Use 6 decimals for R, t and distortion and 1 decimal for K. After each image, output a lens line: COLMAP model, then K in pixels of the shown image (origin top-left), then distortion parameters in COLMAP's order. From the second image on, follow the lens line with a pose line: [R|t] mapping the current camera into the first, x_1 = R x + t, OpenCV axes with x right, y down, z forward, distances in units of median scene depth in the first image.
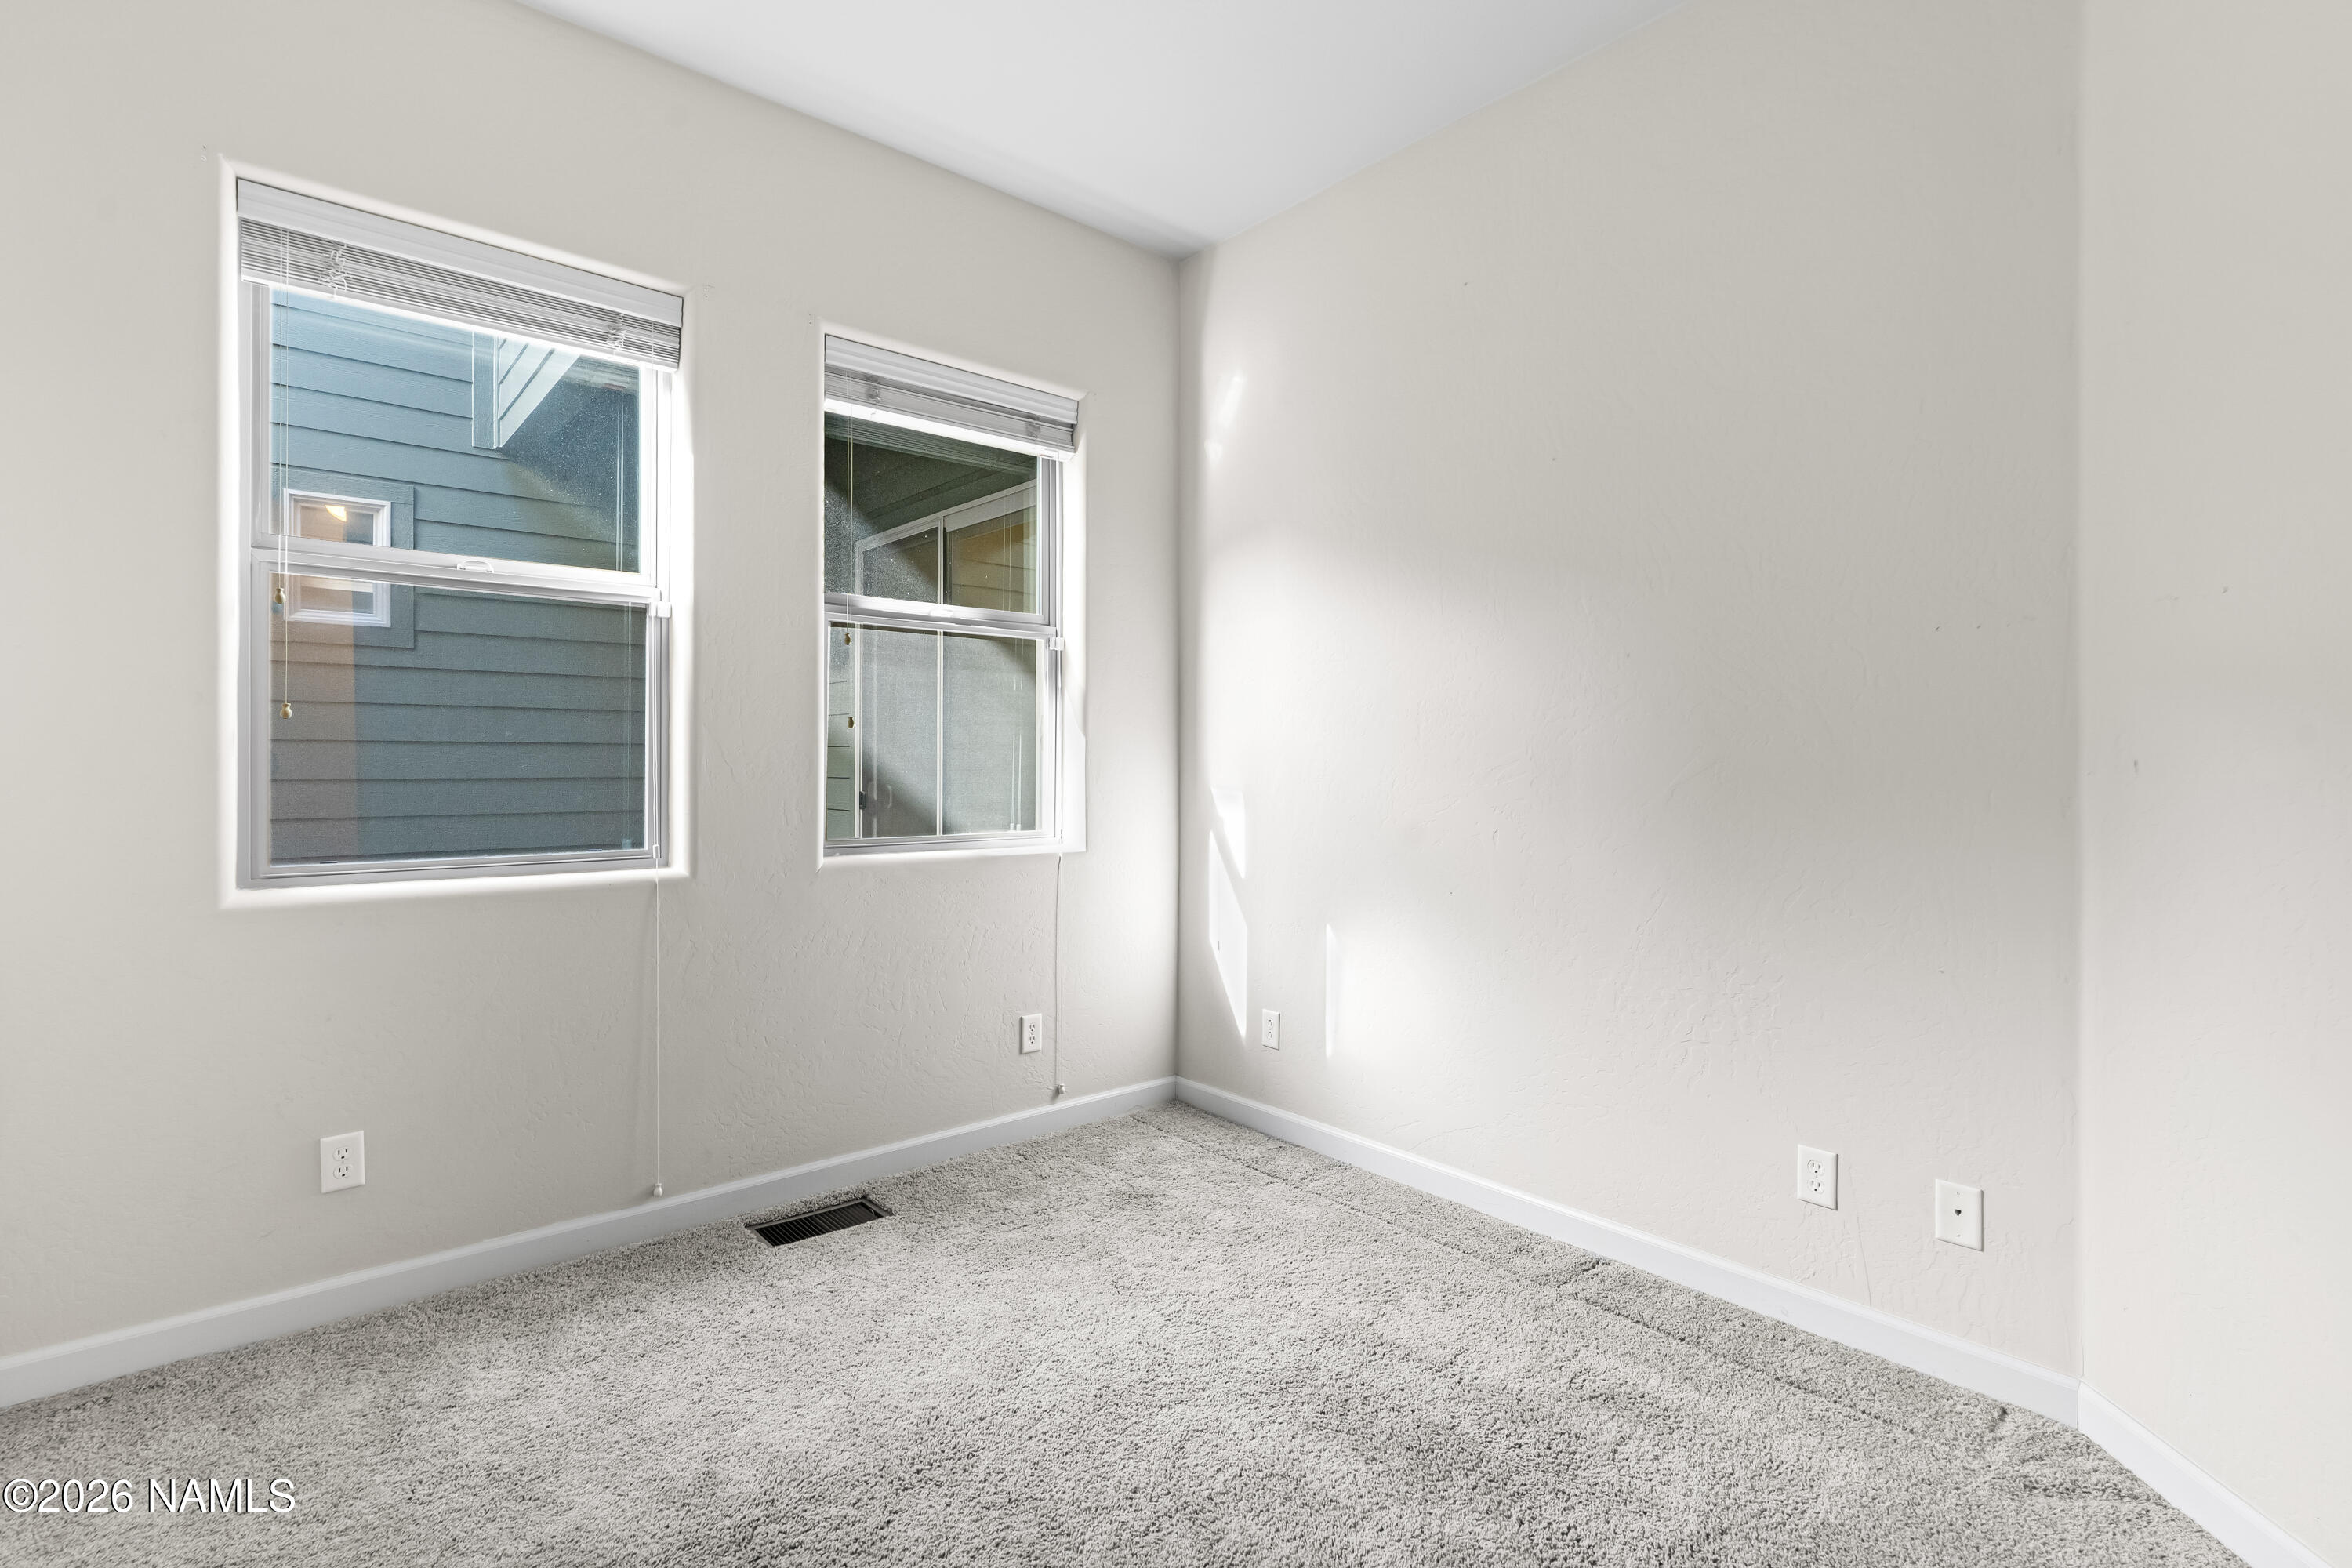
lens RADIAL K [[1094.9, 0, 1161.5], [0, 1094.9, 767.0], [0, 0, 1]] dist [-0.002875, 0.003094]
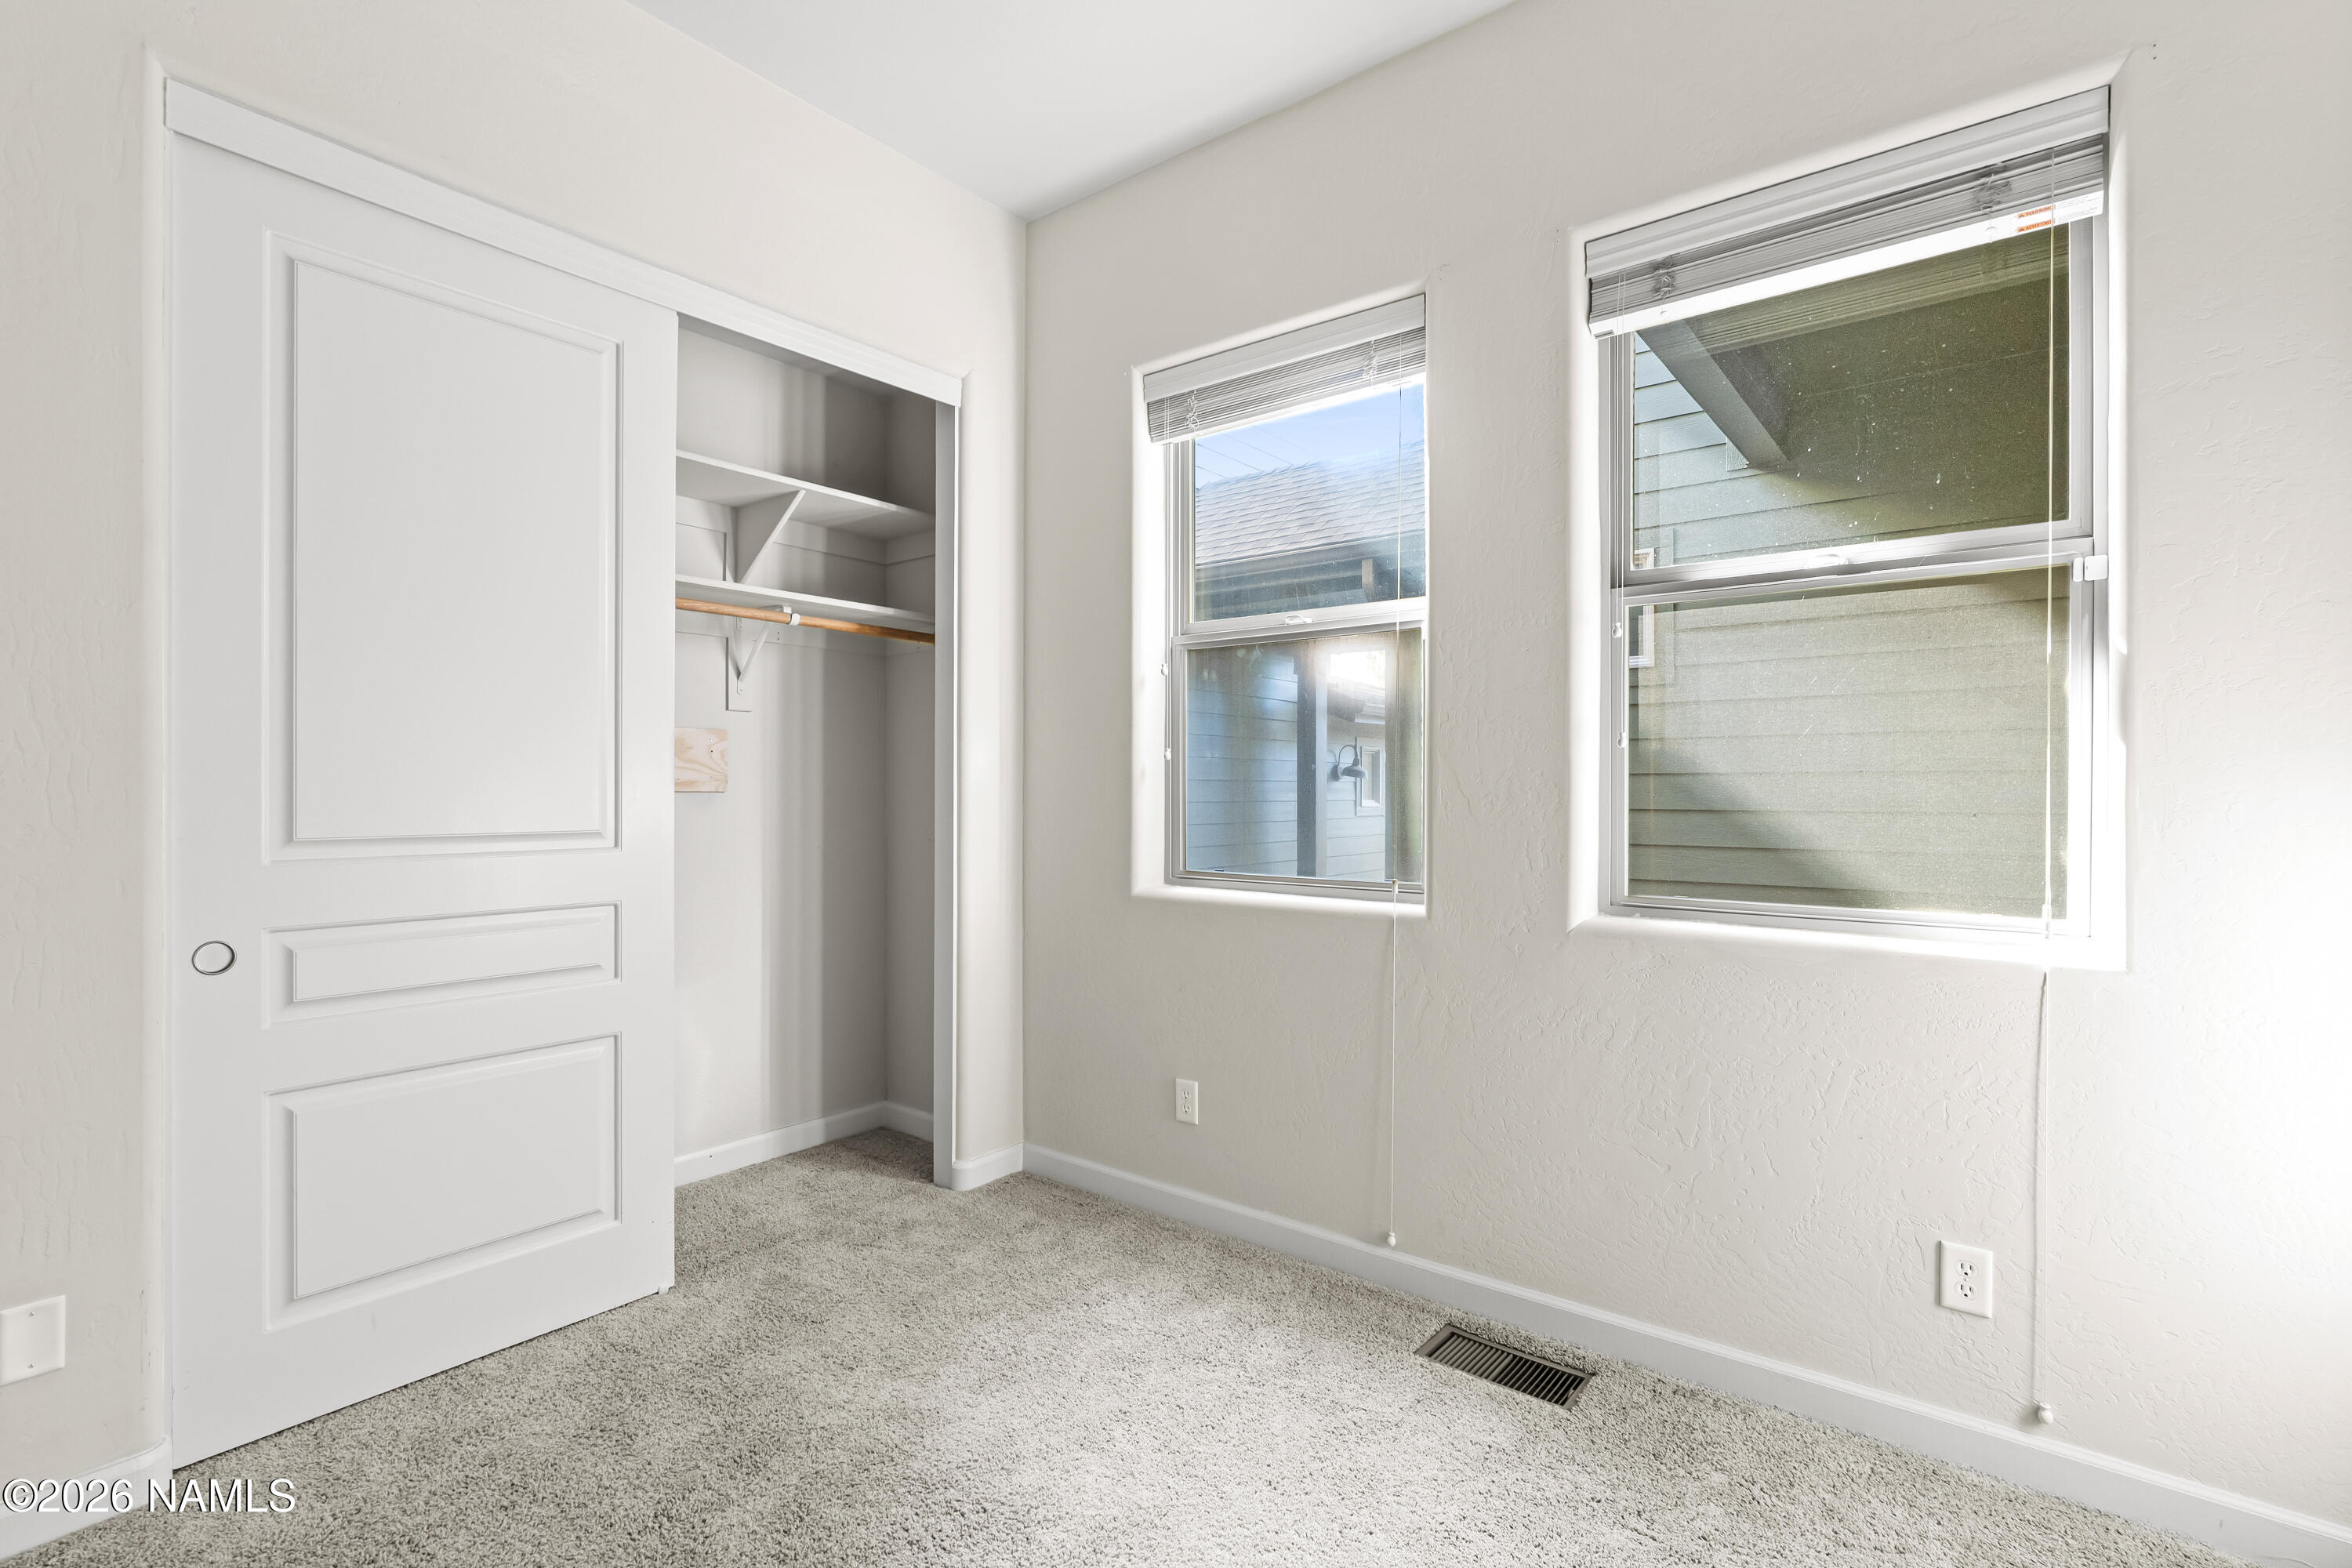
lens RADIAL K [[1094.9, 0, 1166.1], [0, 1094.9, 793.3], [0, 0, 1]] dist [-0.002875, 0.003094]
pose [[0.195938, 0.000929, -0.980616, 0.384251], [-0.006965, 0.999976, -0.000444, -0.001373], [0.980591, 0.006917, 0.195940, 0.538909]]
